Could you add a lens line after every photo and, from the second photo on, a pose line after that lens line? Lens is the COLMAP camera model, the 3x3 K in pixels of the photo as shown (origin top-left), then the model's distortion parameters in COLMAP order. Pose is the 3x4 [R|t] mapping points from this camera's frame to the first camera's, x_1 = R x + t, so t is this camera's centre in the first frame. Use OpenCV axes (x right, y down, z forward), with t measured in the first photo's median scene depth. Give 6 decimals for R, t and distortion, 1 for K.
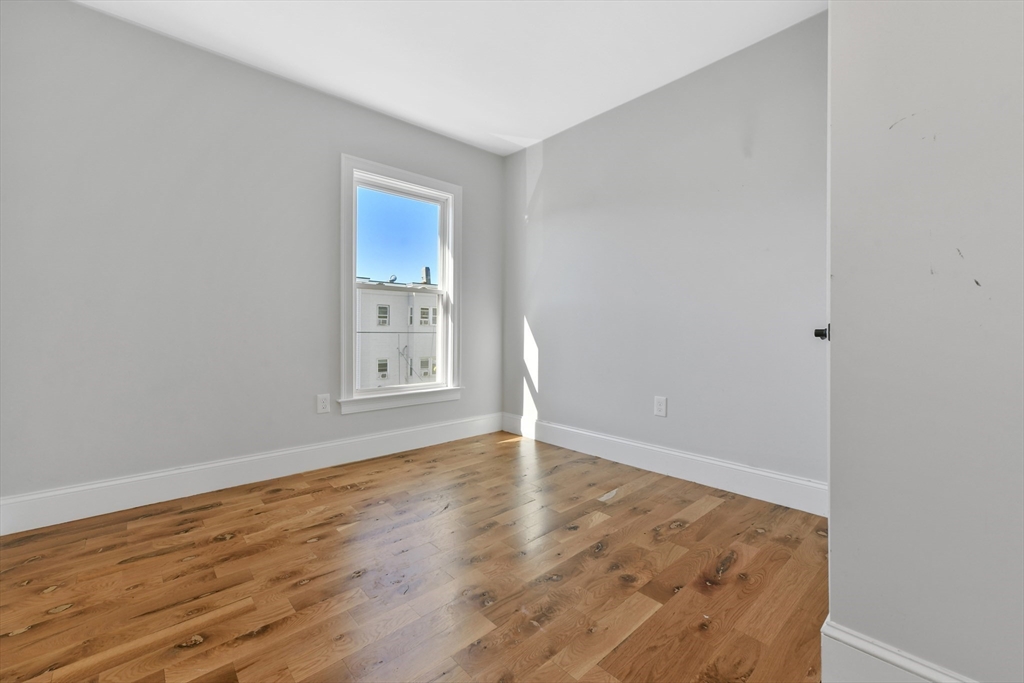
lens RADIAL K [[414.7, 0, 512.5], [0, 414.7, 332.0], [0, 0, 1]] dist [-0.000622, 0.000645]
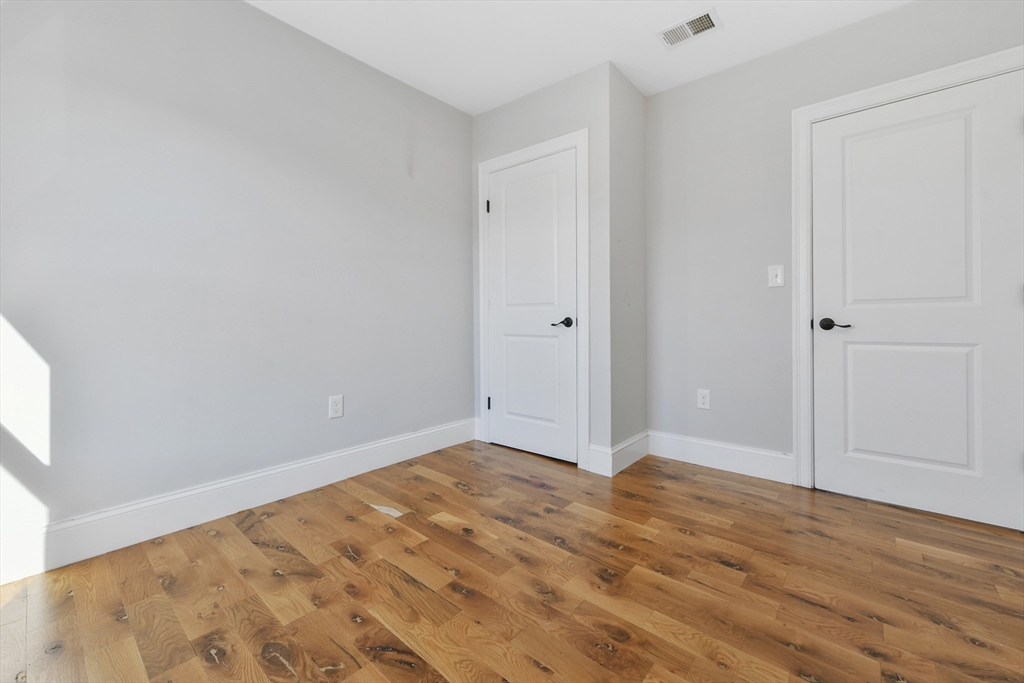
lens RADIAL K [[414.7, 0, 522.9], [0, 414.7, 323.1], [0, 0, 1]] dist [-0.000622, 0.000645]
pose [[-0.124039, -0.011752, 0.992208, -0.726077], [0.006244, 0.999901, 0.012624, -0.012438], [-0.992258, 0.007761, -0.123954, 0.891966]]
